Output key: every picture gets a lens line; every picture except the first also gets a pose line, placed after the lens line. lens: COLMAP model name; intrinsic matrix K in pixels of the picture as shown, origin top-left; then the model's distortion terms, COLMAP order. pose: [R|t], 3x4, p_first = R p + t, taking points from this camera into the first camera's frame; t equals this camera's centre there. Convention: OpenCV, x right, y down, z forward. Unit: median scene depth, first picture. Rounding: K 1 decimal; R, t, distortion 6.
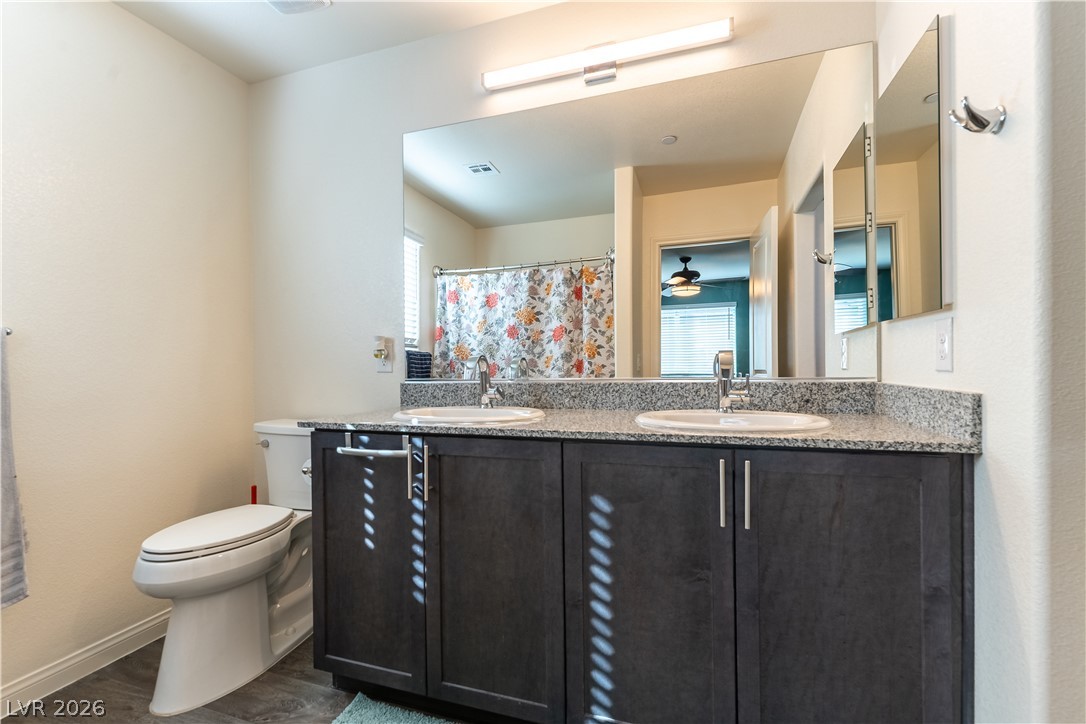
lens RADIAL K [[480.1, 0, 542.7], [0, 480.1, 363.8], [0, 0, 1]] dist [0.000536, -0.000073]
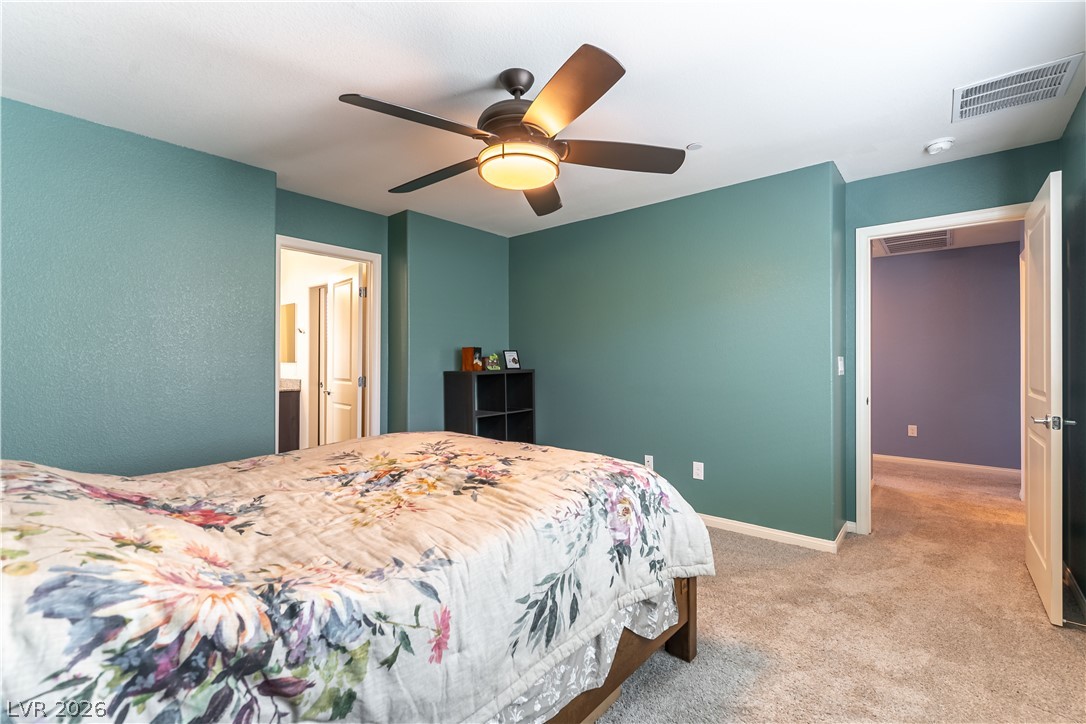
lens RADIAL K [[480.1, 0, 545.3], [0, 480.1, 367.8], [0, 0, 1]] dist [0.000536, -0.000073]
pose [[0.370179, 0.003153, 0.928955, -2.919866], [0.002069, 0.999989, -0.004219, -0.024591], [-0.928958, 0.003483, 0.370169, -3.360115]]
